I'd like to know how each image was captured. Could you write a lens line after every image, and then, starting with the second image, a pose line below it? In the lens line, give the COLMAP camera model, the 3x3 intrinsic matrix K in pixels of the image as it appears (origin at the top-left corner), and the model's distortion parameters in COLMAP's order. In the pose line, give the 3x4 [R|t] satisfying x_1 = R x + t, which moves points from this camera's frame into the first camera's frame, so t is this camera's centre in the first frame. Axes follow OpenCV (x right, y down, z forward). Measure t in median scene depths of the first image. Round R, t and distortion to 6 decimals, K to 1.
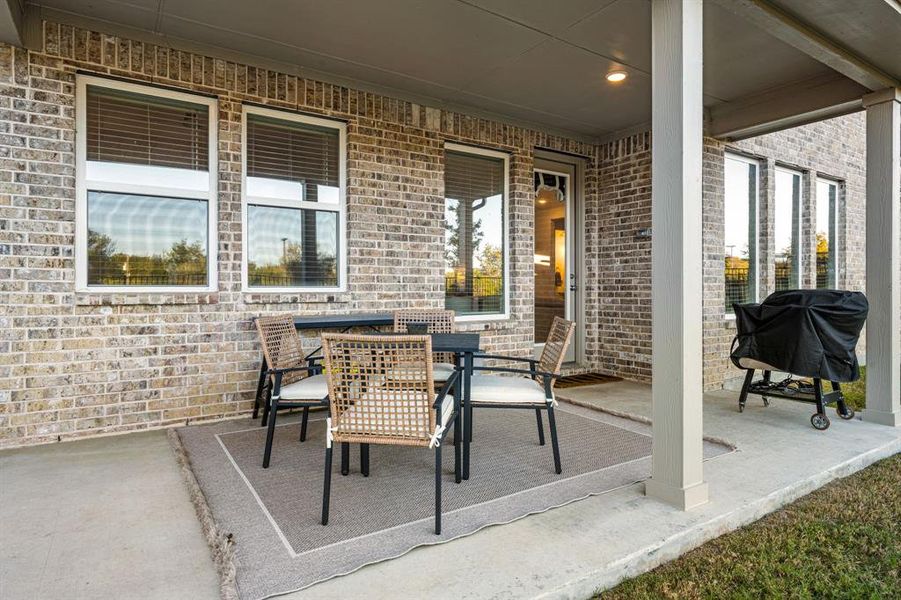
lens RADIAL K [[516.1, 0, 450.2], [0, 516.1, 294.8], [0, 0, 1]] dist [0.001458, 0.000193]
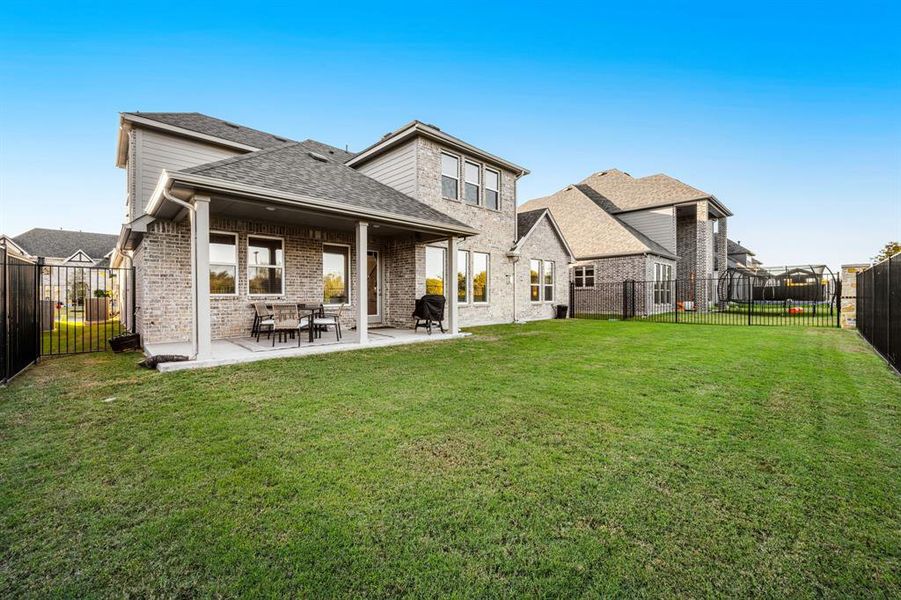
lens RADIAL K [[357.5, 0, 449.1], [0, 357.5, 299.6], [0, 0, 1]] dist [-0.001427, -0.000038]
pose [[0.986094, -0.002482, 0.166171, 0.391571], [0.002178, 0.999996, 0.002013, 0.014913], [-0.166176, -0.001623, 0.986095, -1.187280]]
